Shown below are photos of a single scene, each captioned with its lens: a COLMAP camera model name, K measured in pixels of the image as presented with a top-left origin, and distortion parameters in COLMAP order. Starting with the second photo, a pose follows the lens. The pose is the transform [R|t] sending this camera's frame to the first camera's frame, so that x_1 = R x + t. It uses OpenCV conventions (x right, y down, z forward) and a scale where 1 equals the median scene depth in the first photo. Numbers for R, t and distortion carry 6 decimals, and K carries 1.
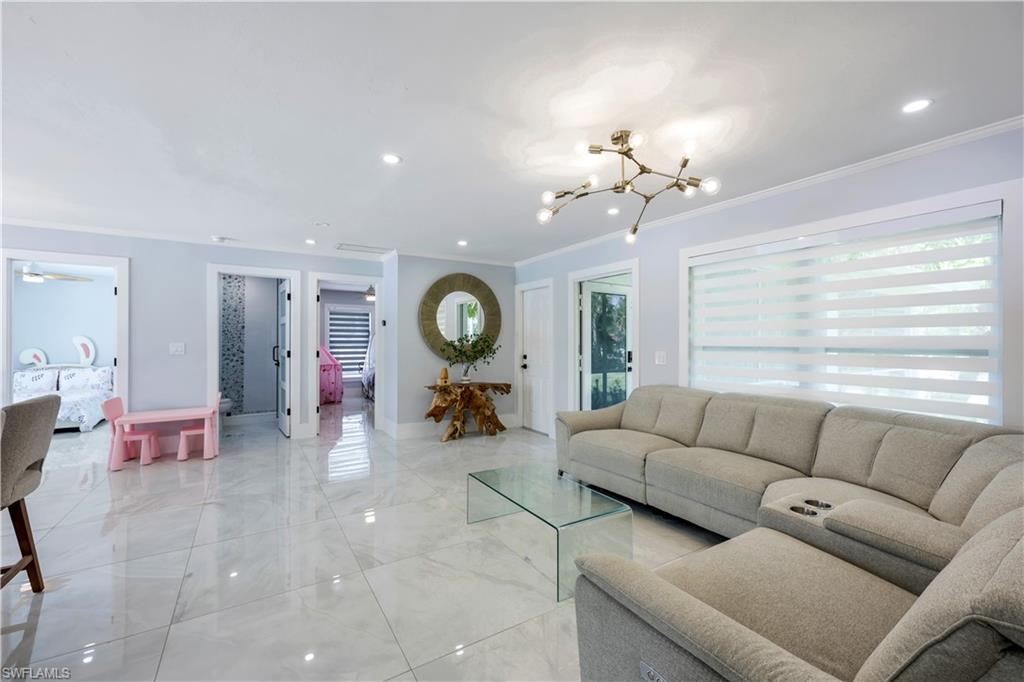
lens RADIAL K [[421.2, 0, 512.0], [0, 421.2, 341.0], [0, 0, 1]] dist [0.000303, 0.000099]
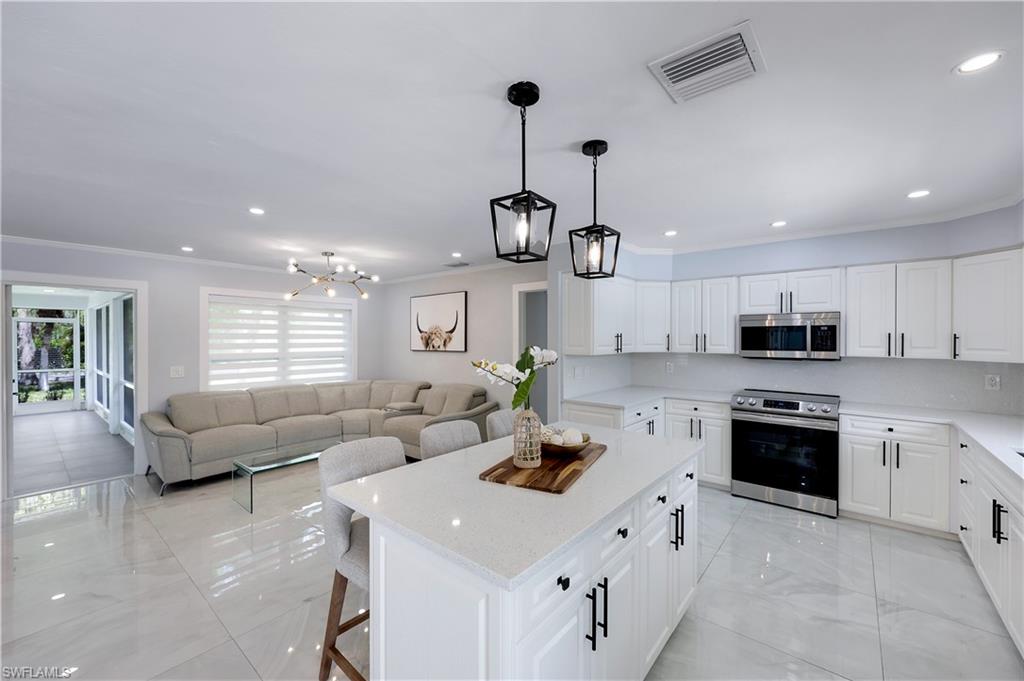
lens RADIAL K [[409.3, 0, 507.6], [0, 409.3, 342.2], [0, 0, 1]] dist [-0.000190, 0.000151]
pose [[-0.304488, -0.011271, 0.952449, -0.779833], [-0.000807, 0.999933, 0.011575, -0.044800], [-0.952516, 0.002756, -0.304477, 0.342070]]
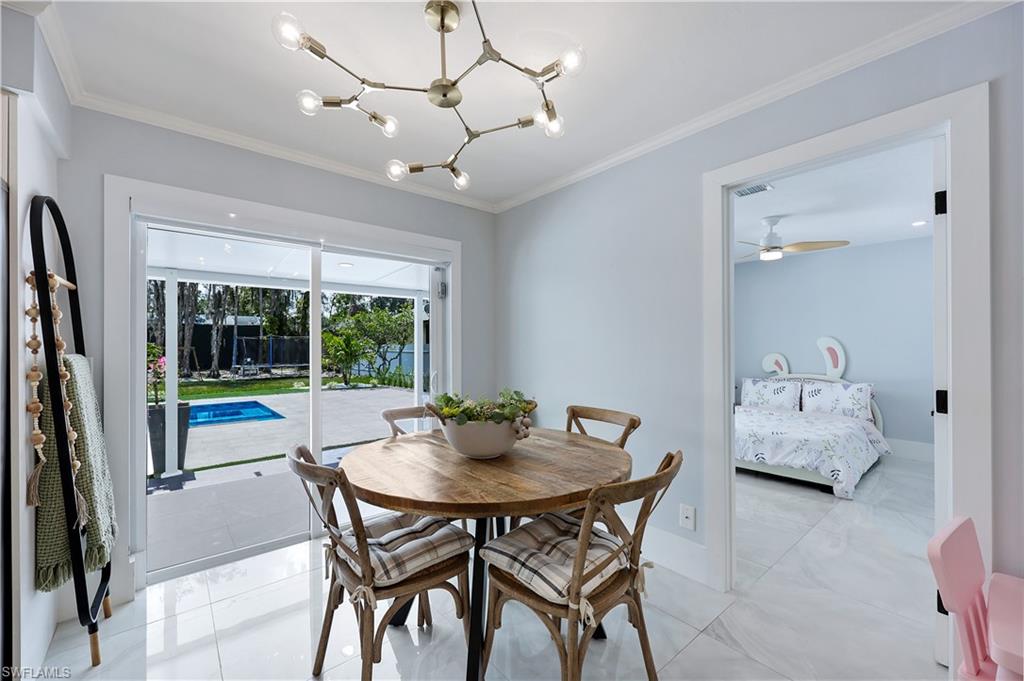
lens RADIAL K [[409.3, 0, 507.6], [0, 409.3, 342.2], [0, 0, 1]] dist [-0.000190, 0.000151]
pose [[0.130495, -0.008909, -0.991409, -0.537959], [0.007123, 0.999942, -0.008048, -0.001465], [0.991423, -0.006011, 0.130551, 0.493789]]
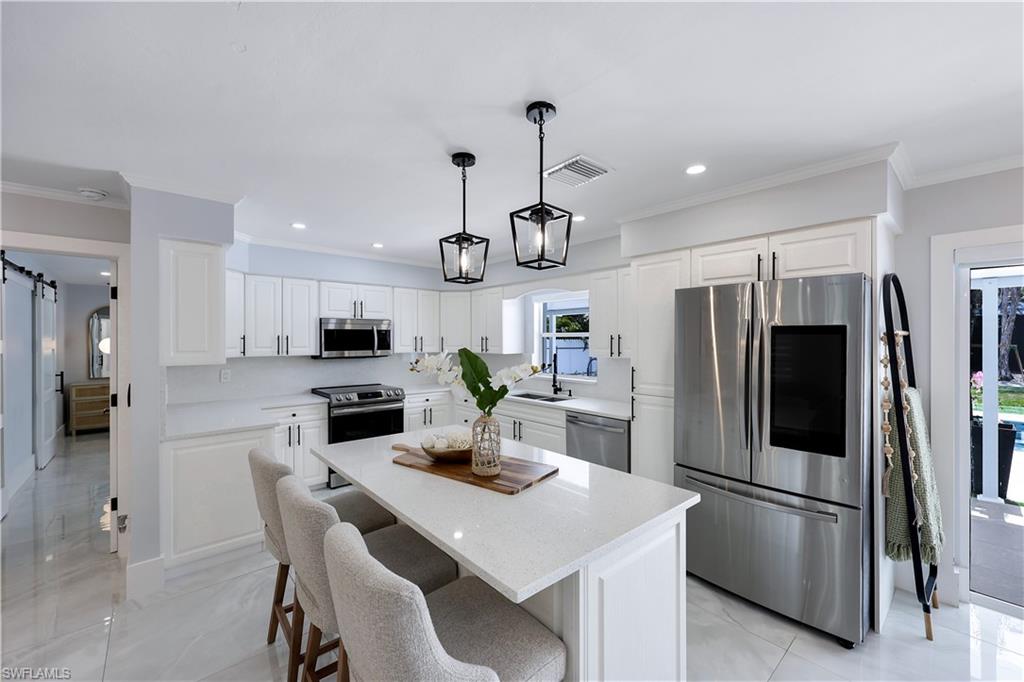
lens RADIAL K [[411.8, 0, 511.9], [0, 411.8, 338.4], [0, 0, 1]] dist [-0.000655, 0.000190]
pose [[-0.986743, -0.002021, -0.162279, -0.435803], [-0.001621, 0.999995, -0.002596, -0.045090], [0.162283, -0.002299, -0.986742, 0.544978]]
